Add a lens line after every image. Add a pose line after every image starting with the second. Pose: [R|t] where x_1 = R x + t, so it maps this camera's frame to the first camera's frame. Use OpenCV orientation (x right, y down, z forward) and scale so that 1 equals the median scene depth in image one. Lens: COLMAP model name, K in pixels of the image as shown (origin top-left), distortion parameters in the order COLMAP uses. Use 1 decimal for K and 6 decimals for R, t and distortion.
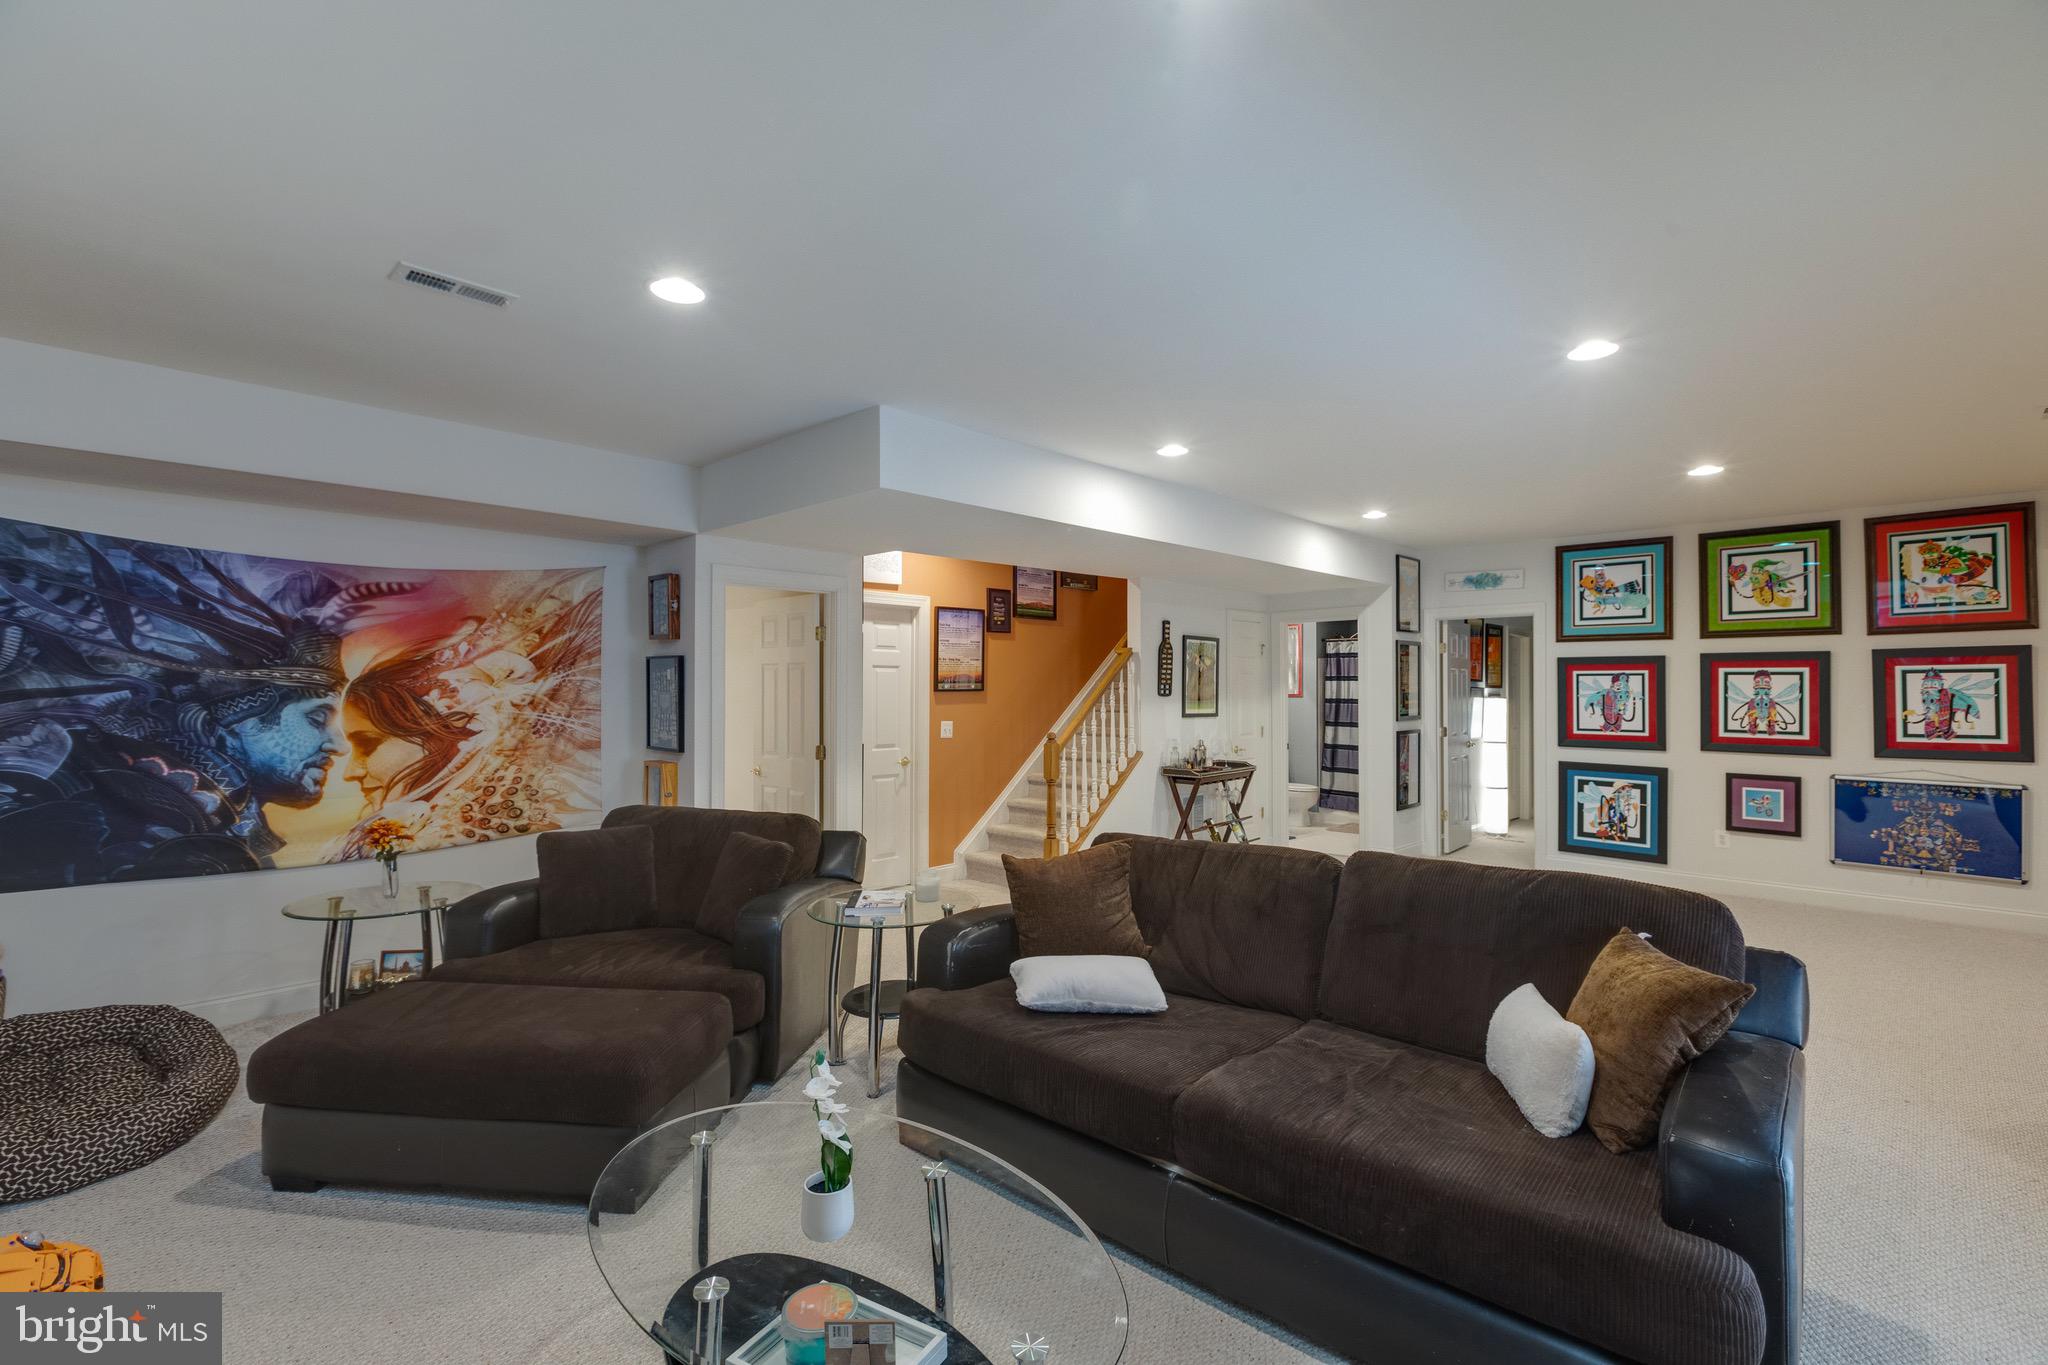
lens RADIAL K [[905.0, 0, 1027.5], [0, 905.0, 678.8], [0, 0, 1]] dist [0.001873, -0.003281]
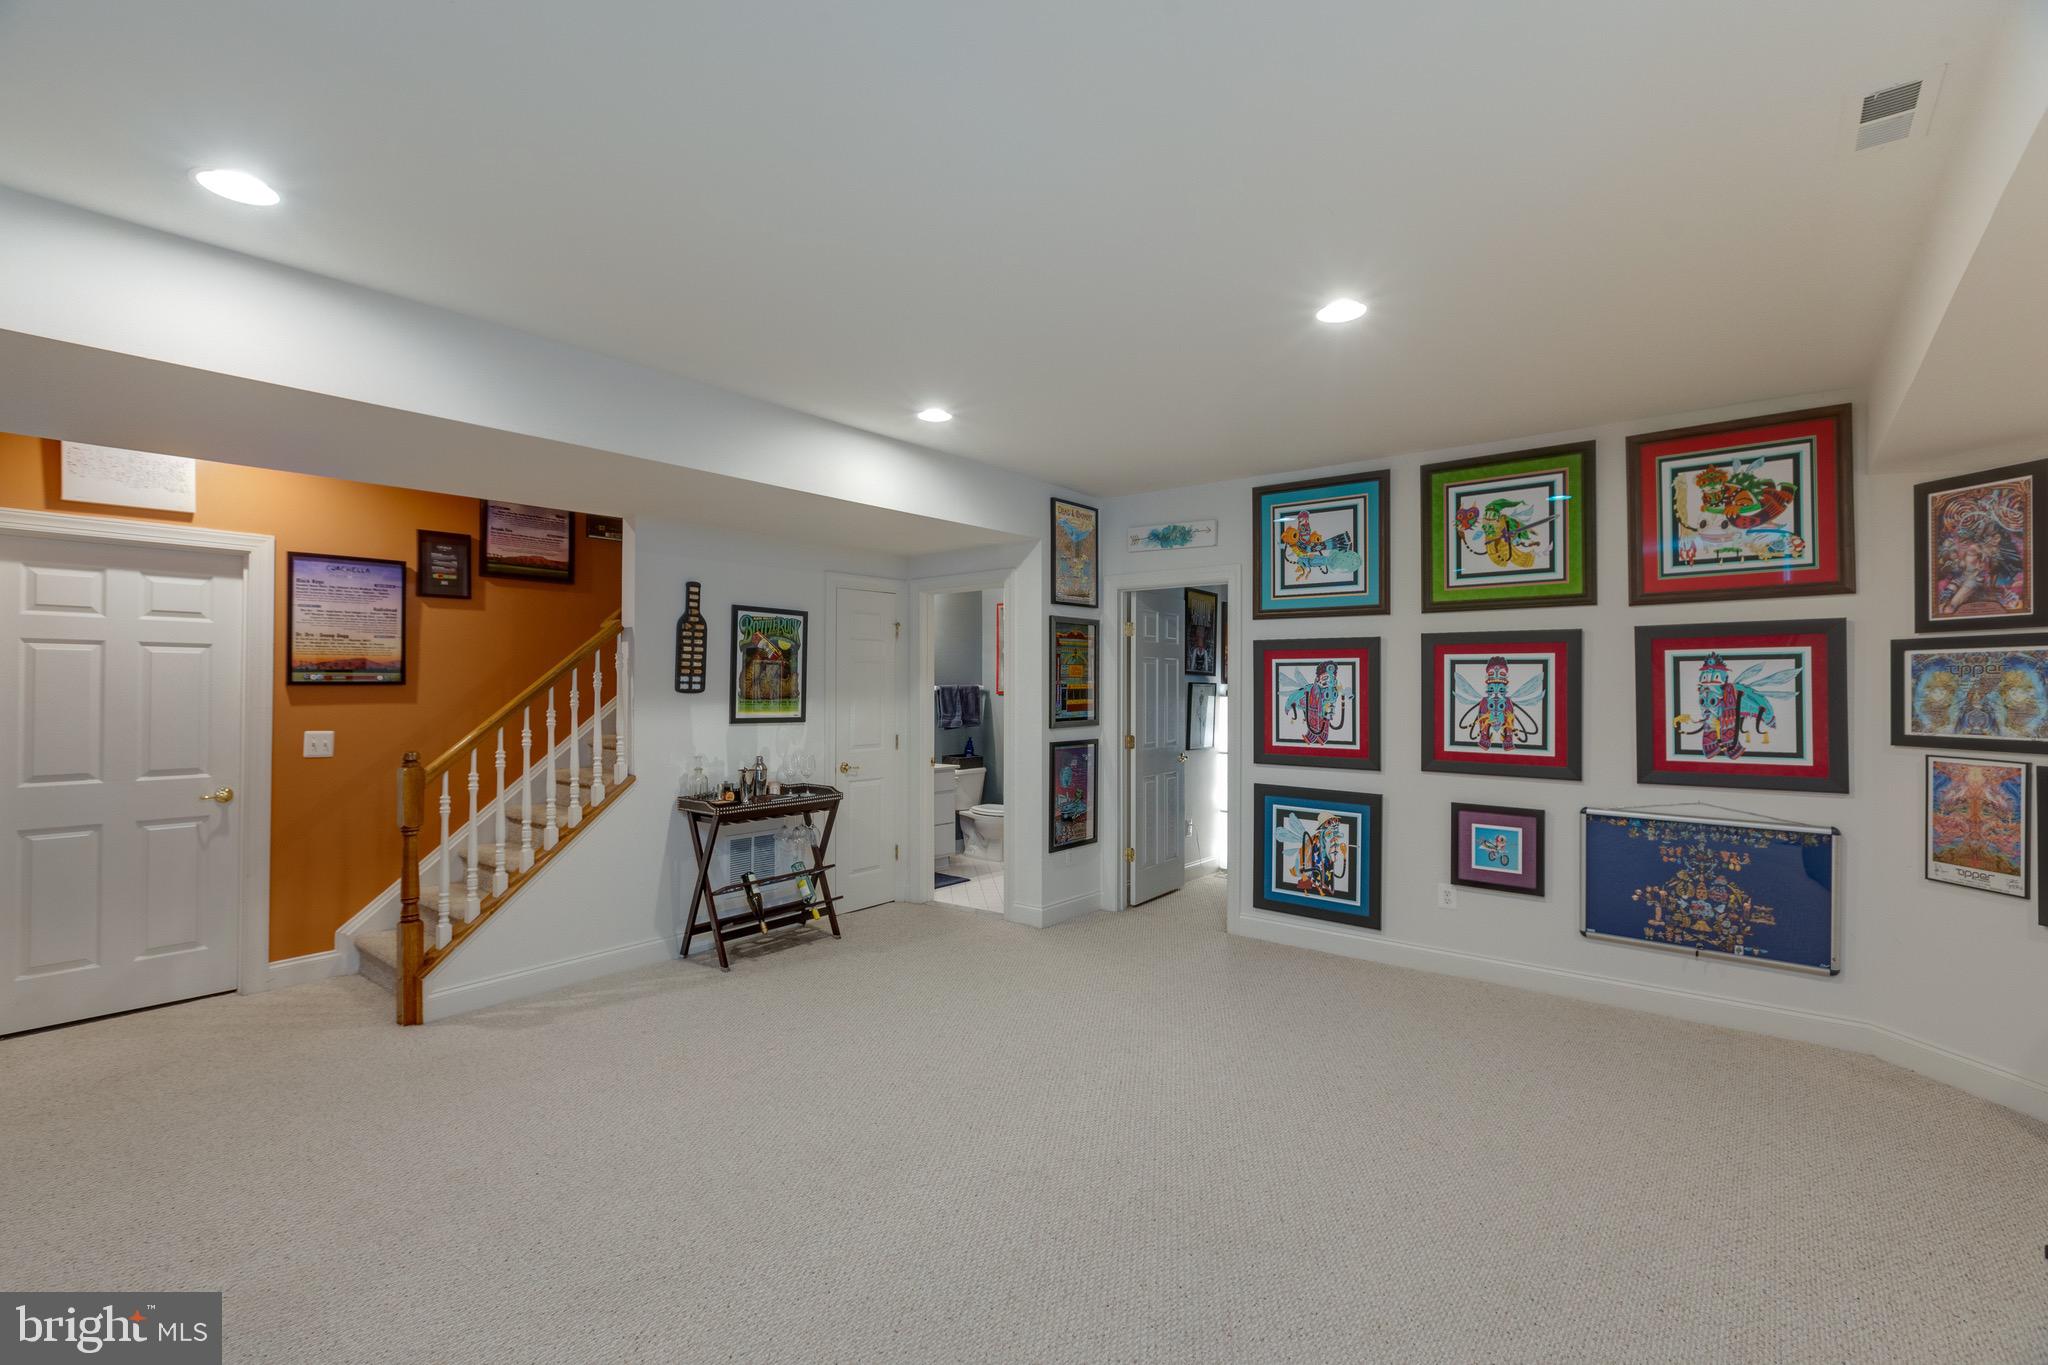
lens RADIAL K [[905.0, 0, 1027.5], [0, 905.0, 678.8], [0, 0, 1]] dist [0.001873, -0.003281]
pose [[0.995281, 0.003186, 0.096984, 0.376705], [-0.003423, 0.999992, 0.002277, 0.006801], [-0.096976, -0.002598, 0.995283, 0.332502]]
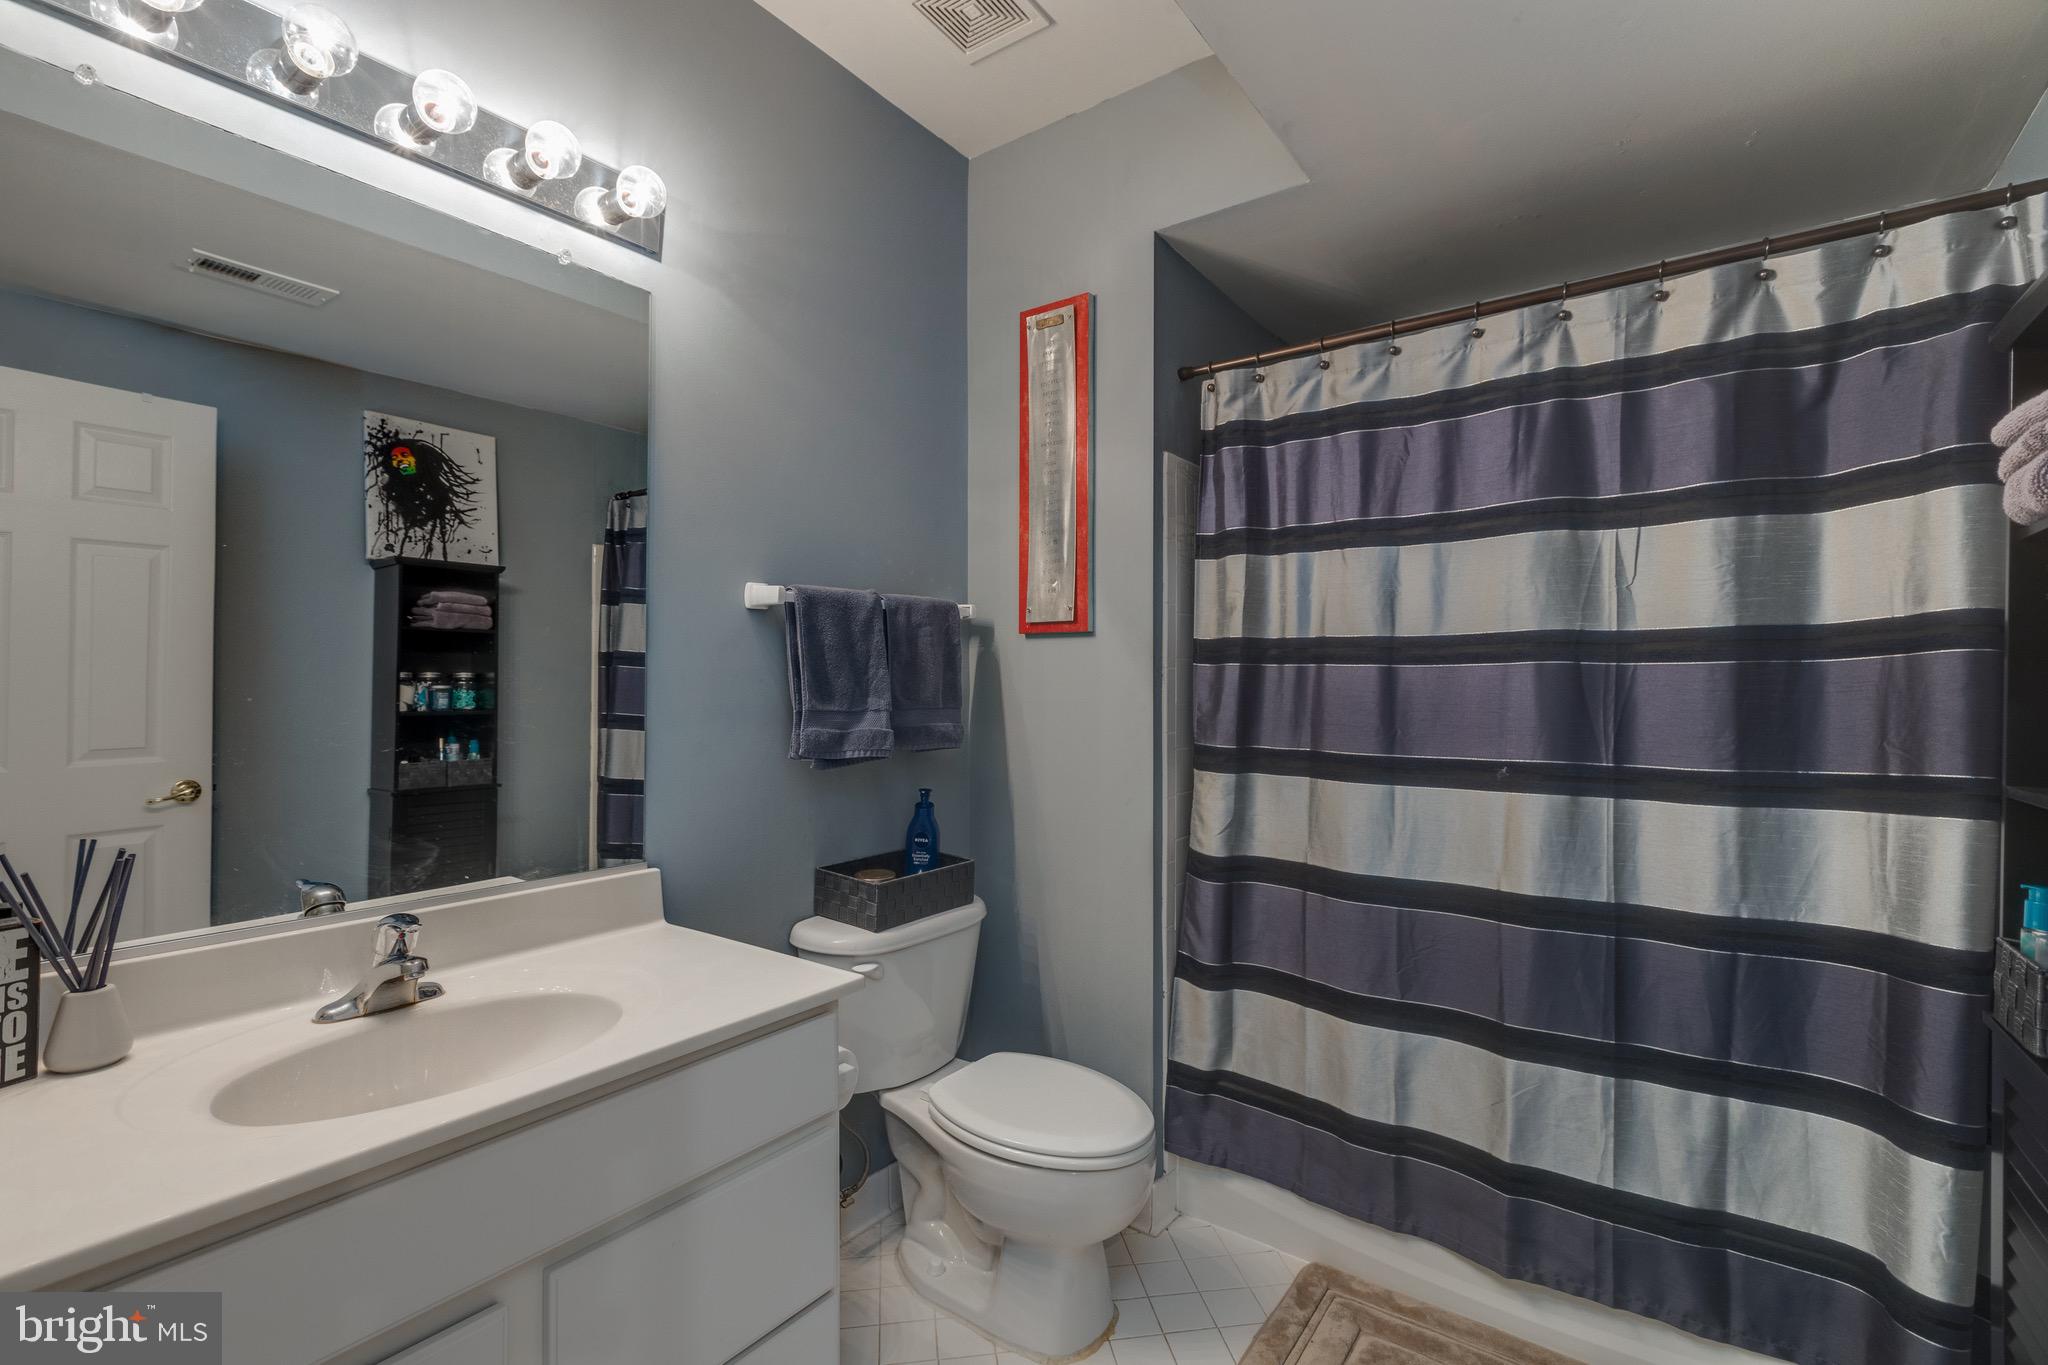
lens RADIAL K [[905.0, 0, 1027.5], [0, 905.0, 678.8], [0, 0, 1]] dist [0.001873, -0.003281]
pose [[0.992173, 0.002432, 0.124845, 0.415370], [-0.002754, 0.999993, 0.002404, 0.048034], [-0.124839, -0.002729, 0.992173, 1.250918]]
